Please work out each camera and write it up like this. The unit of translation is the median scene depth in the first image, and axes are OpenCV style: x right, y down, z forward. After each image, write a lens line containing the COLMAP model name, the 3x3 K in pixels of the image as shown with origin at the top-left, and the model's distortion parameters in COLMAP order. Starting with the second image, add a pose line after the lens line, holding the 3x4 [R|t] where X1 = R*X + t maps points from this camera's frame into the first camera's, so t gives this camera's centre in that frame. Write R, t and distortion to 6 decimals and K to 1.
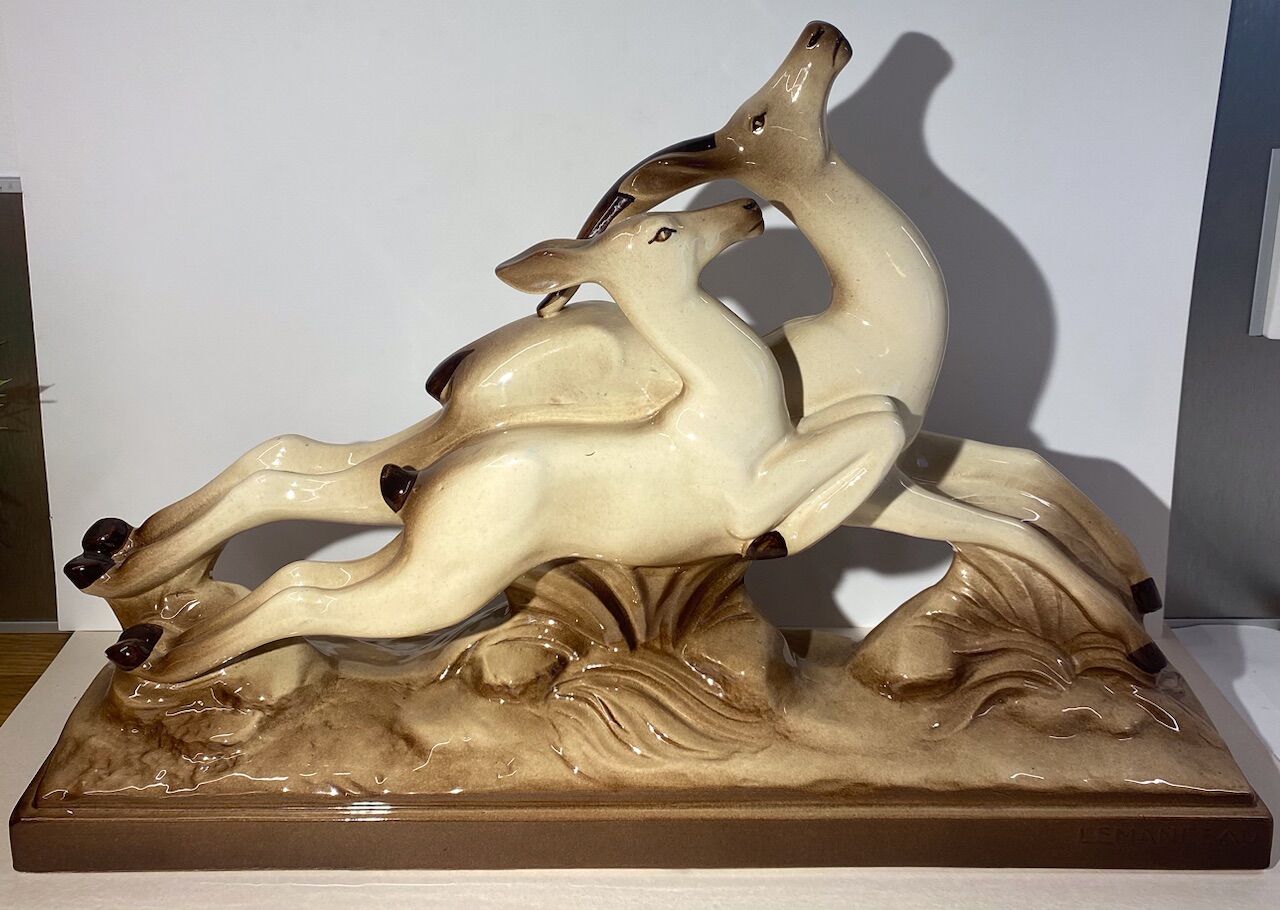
lens RADIAL K [[1037.5, 0, 634.2], [0, 1037.5, 450.4], [0, 0, 1]] dist [0.001221, 0.000667]
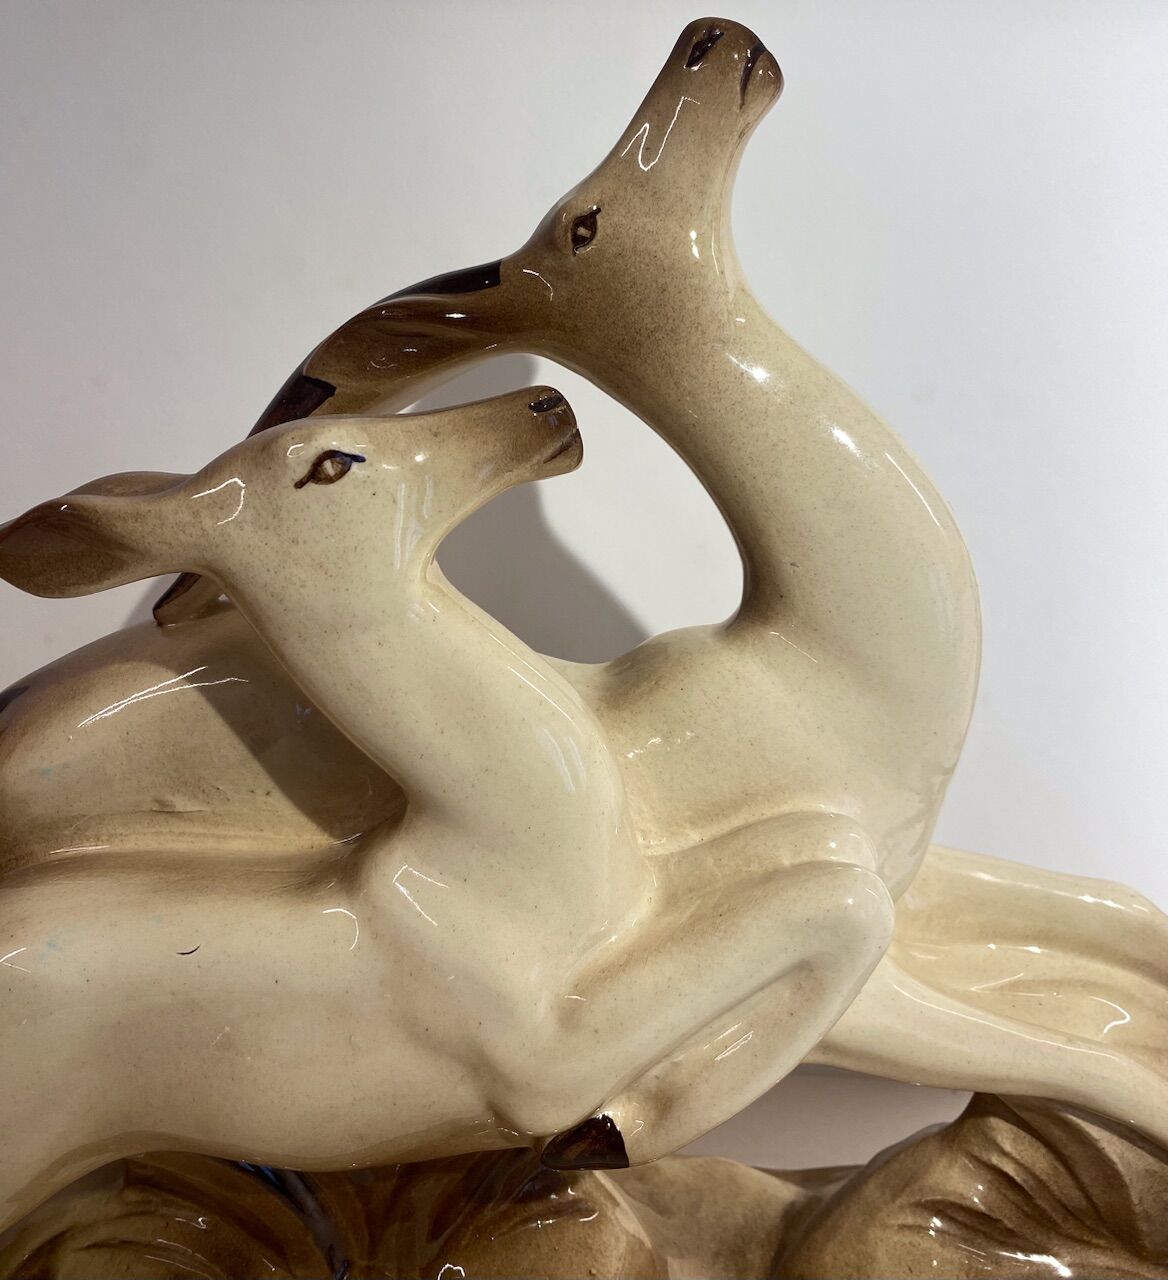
lens RADIAL K [[1157.8, 0, 542.7], [0, 1157.8, 663.7], [0, 0, 1]] dist [-0.005336, -0.049597]
pose [[0.999636, 0.015128, -0.022334, 0.115212], [-0.015720, 0.999524, -0.026564, -0.105195], [0.021922, 0.026905, 0.999398, 0.479471]]
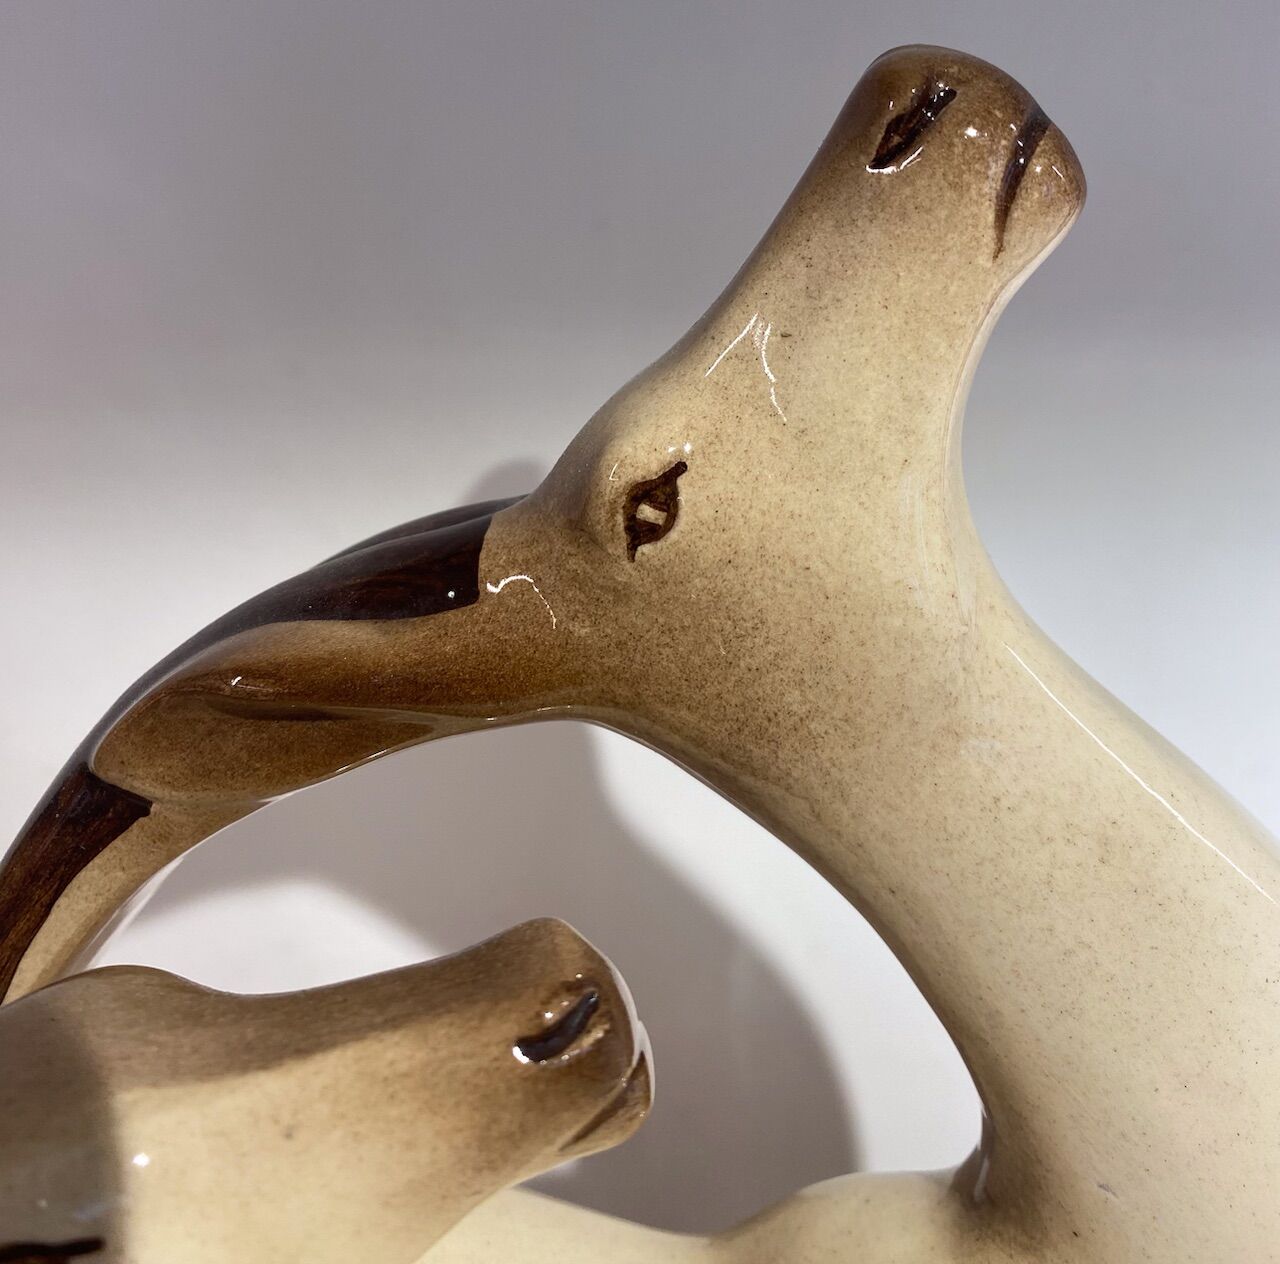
lens RADIAL K [[1400.1, 0, 642.3], [0, 1400.1, 633.0], [0, 0, 1]] dist [-0.040748, 0.000000]
pose [[0.999641, -0.004636, -0.026407, 0.125036], [0.003916, 0.999621, -0.027242, -0.281311], [0.026523, 0.027129, 0.999280, 0.706081]]
